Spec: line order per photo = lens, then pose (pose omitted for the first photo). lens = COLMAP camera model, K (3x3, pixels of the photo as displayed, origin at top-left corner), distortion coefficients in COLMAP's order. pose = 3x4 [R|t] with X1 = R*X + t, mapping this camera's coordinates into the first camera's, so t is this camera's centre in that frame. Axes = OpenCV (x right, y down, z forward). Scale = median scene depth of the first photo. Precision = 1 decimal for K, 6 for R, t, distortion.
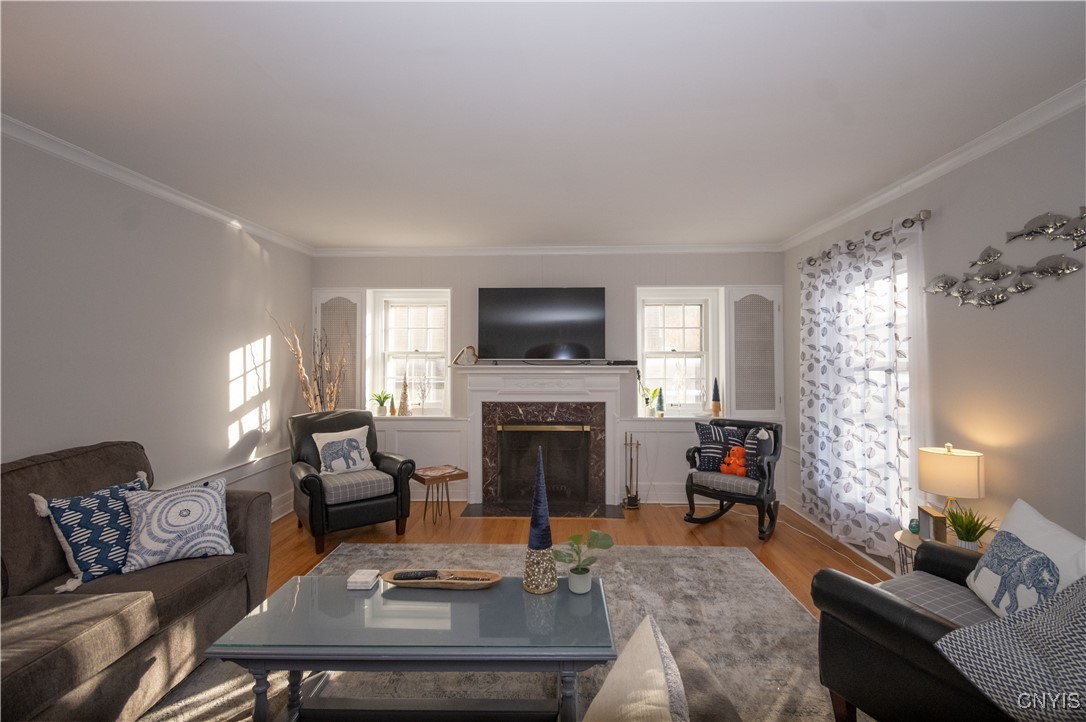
lens RADIAL K [[478.0, 0, 548.5], [0, 478.0, 355.9], [0, 0, 1]] dist [0.015048, -0.006356]
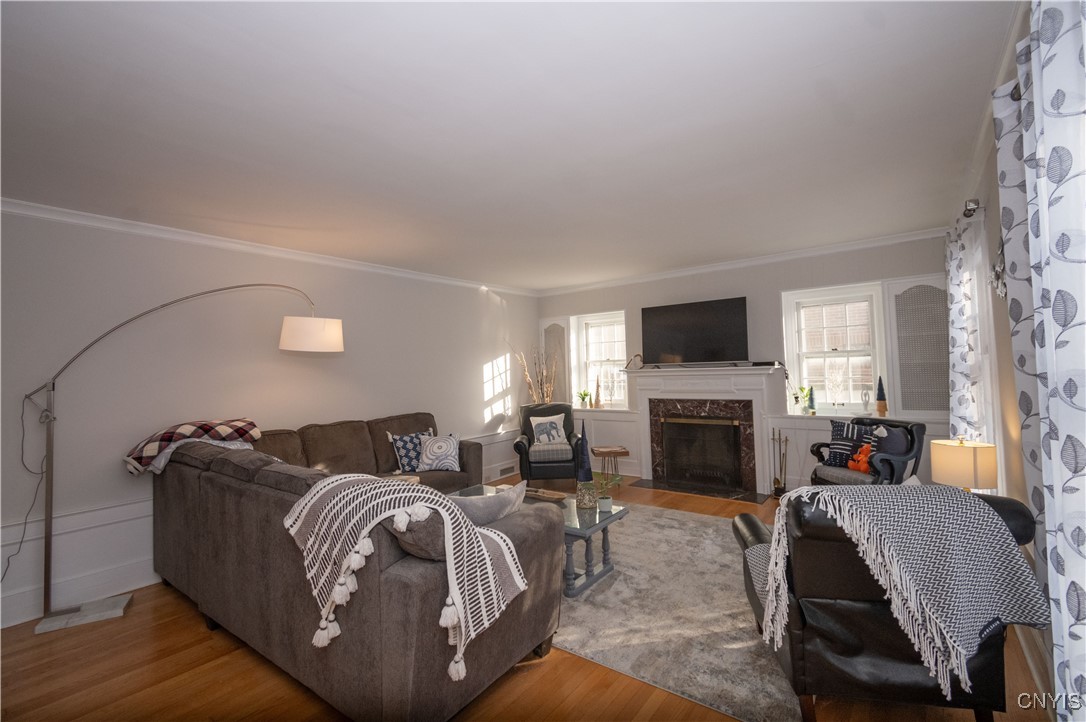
lens RADIAL K [[478.0, 0, 548.5], [0, 478.0, 355.9], [0, 0, 1]] dist [0.015048, -0.006356]
pose [[0.816459, -0.041049, -0.575943, 0.385788], [0.034931, 0.999154, -0.021694, 0.002937], [0.576346, -0.002406, 0.817202, -0.180319]]
